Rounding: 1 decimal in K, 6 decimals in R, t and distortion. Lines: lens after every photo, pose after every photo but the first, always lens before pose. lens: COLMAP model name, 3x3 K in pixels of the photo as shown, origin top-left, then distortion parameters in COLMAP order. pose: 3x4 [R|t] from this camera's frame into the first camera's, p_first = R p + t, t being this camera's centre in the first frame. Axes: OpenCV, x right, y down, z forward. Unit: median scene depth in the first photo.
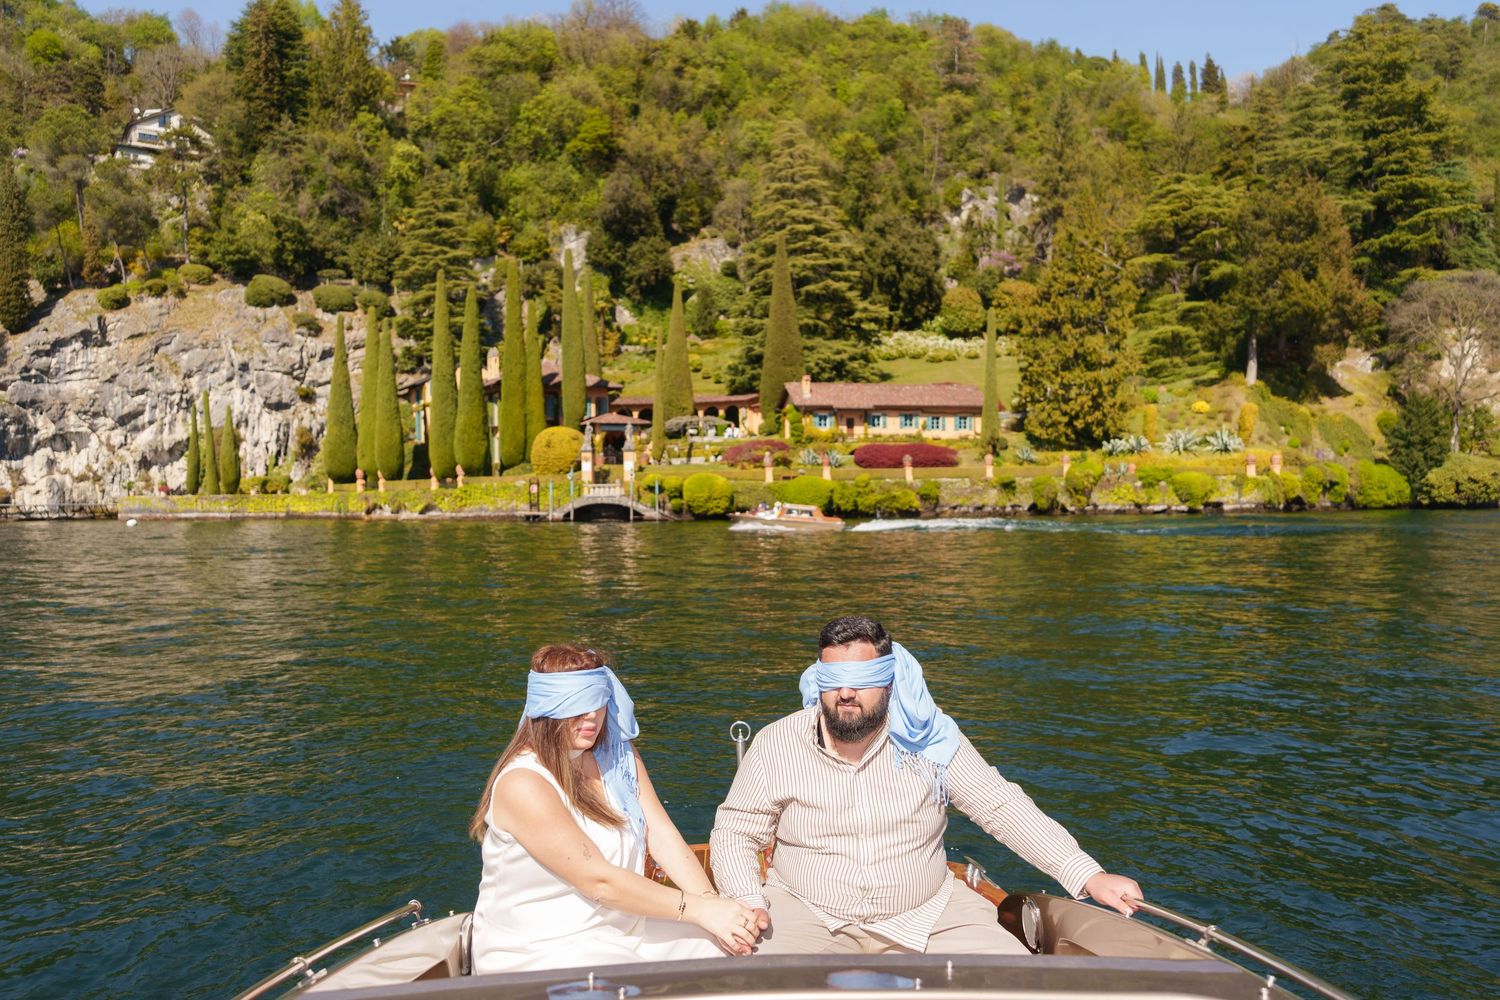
lens RADIAL K [[1158.3, 0, 761.8], [0, 1158.3, 497.4], [0, 0, 1]] dist [-0.001320, 0.004749]
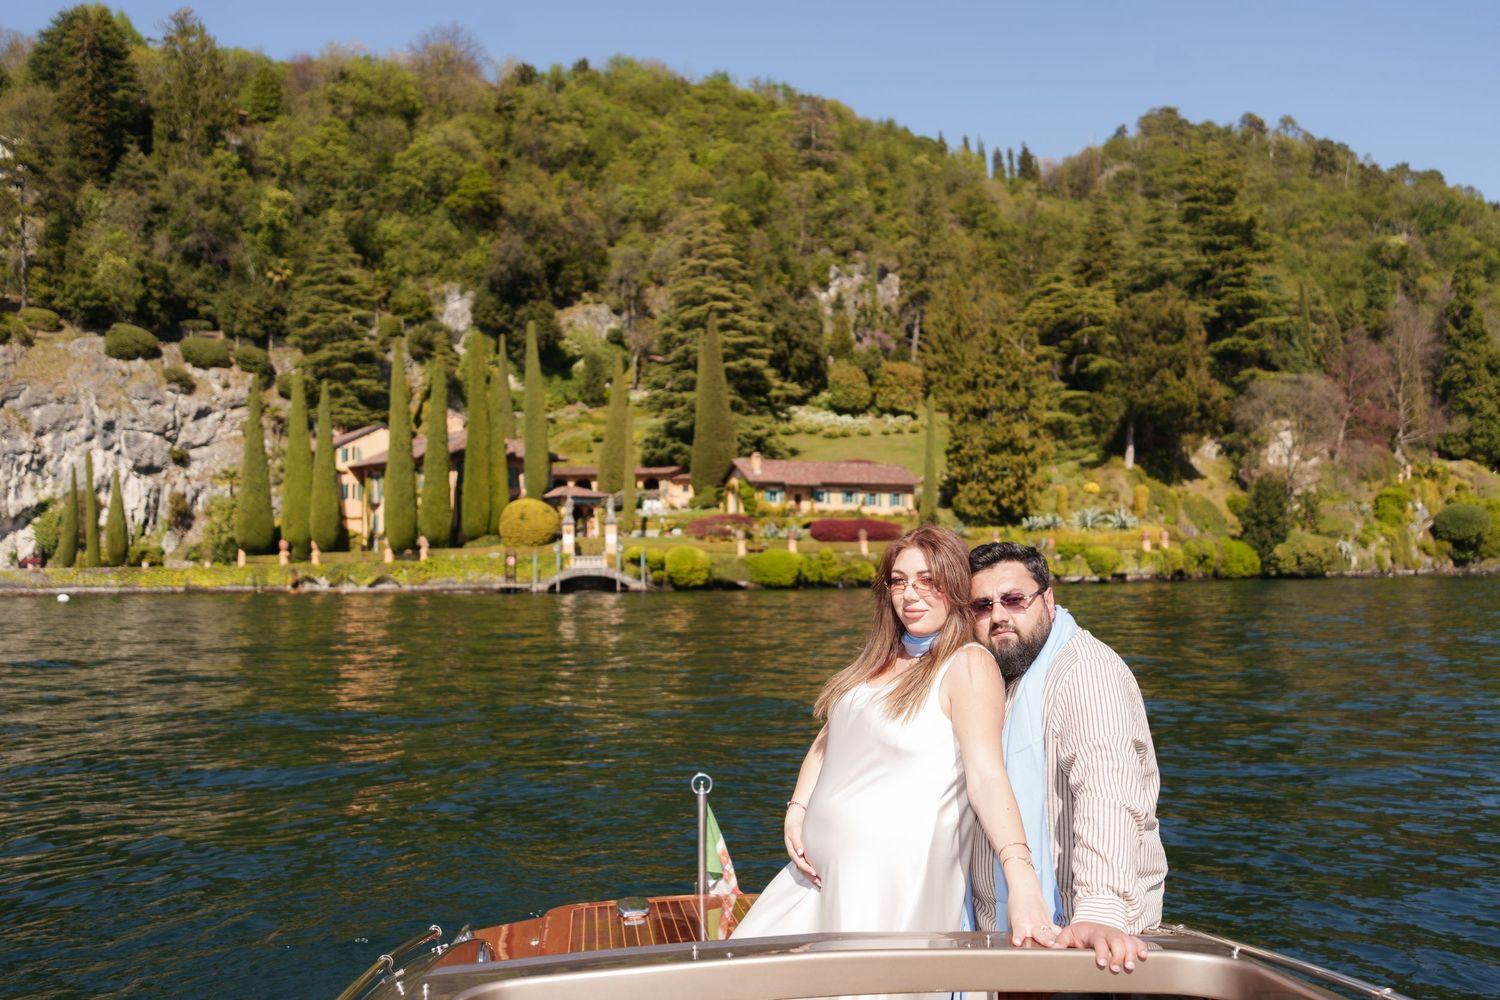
lens RADIAL K [[1322.4, 0, 797.1], [0, 1322.4, 516.8], [0, 0, 1]] dist [-0.004674, 0.007713]
pose [[0.964925, 0.009343, 0.262360, -0.204284], [0.001450, 0.999162, -0.040913, 0.001083], [-0.262522, 0.039858, 0.964102, -0.131811]]
